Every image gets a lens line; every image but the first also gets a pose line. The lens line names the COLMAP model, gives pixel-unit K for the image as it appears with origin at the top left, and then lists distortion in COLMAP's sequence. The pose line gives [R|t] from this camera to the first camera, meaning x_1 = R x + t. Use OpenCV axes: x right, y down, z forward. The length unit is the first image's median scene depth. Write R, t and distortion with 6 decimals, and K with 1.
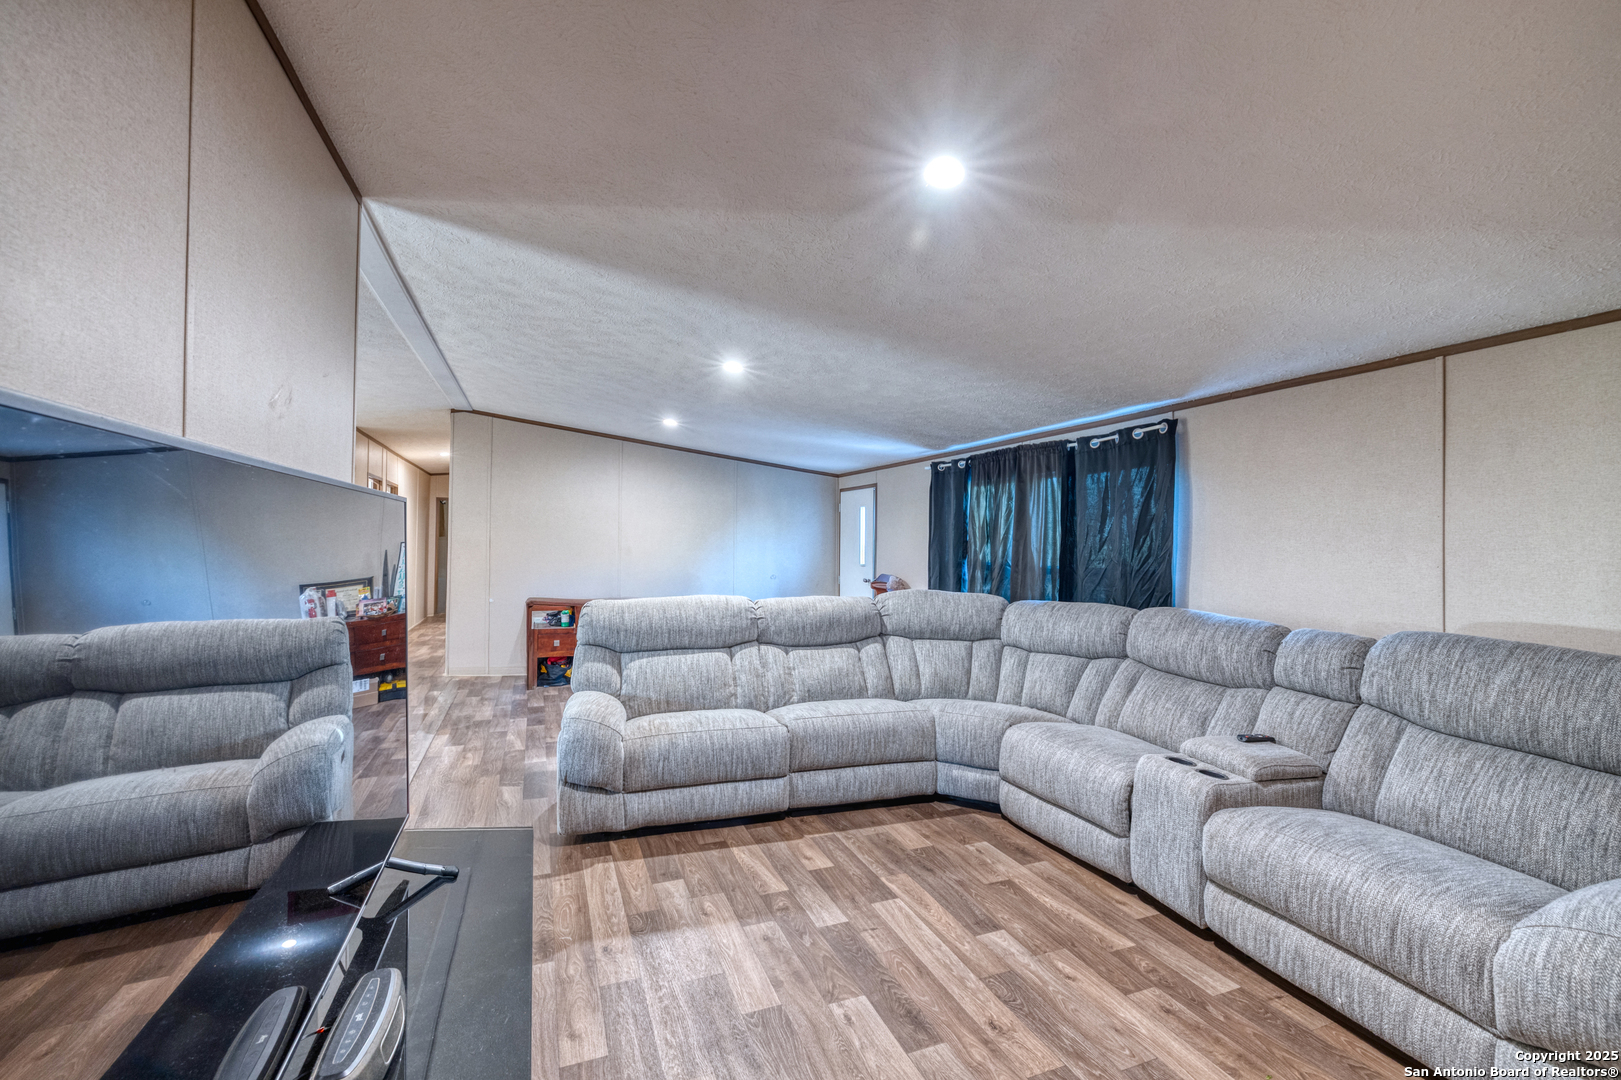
lens RADIAL K [[702.7, 0, 811.0], [0, 702.7, 537.7], [0, 0, 1]] dist [-0.000501, -0.000011]
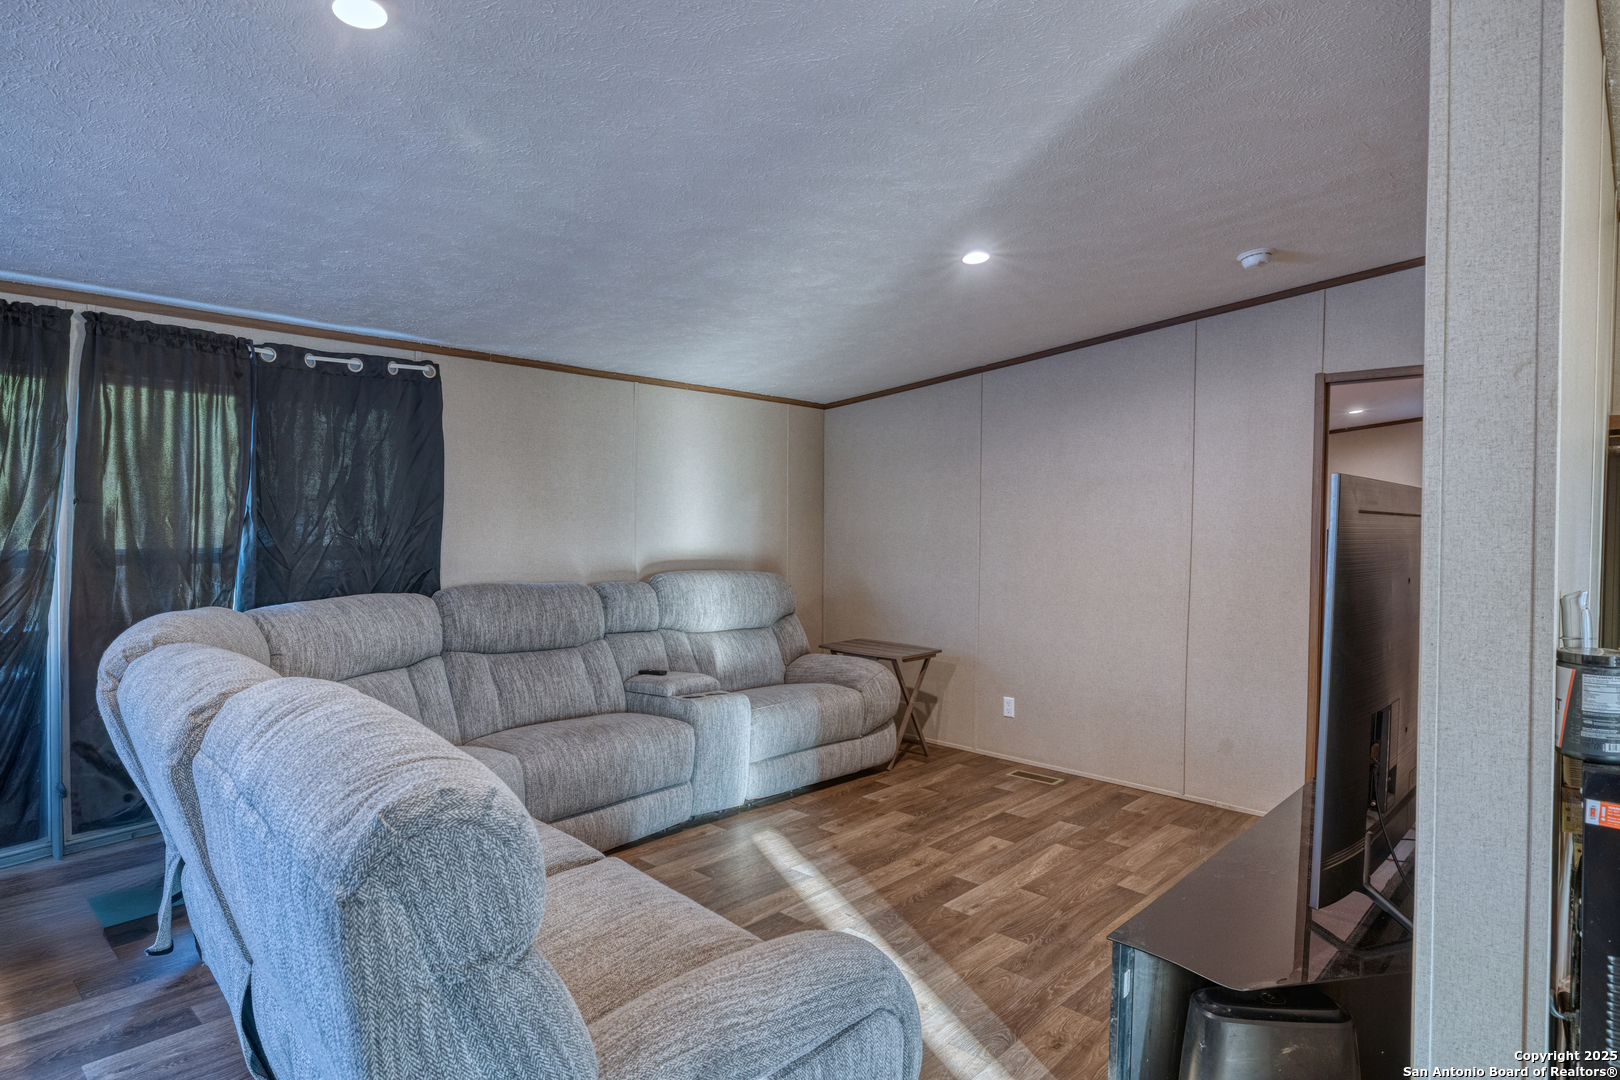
lens RADIAL K [[929.3, 0, 809.0], [0, 929.3, 536.5], [0, 0, 1]] dist [-0.000933, -0.000010]
pose [[-0.455318, -0.029567, 0.889838, -1.142716], [-0.019001, 0.999544, 0.023489, 0.006380], [-0.890126, -0.006213, -0.455672, 1.846411]]
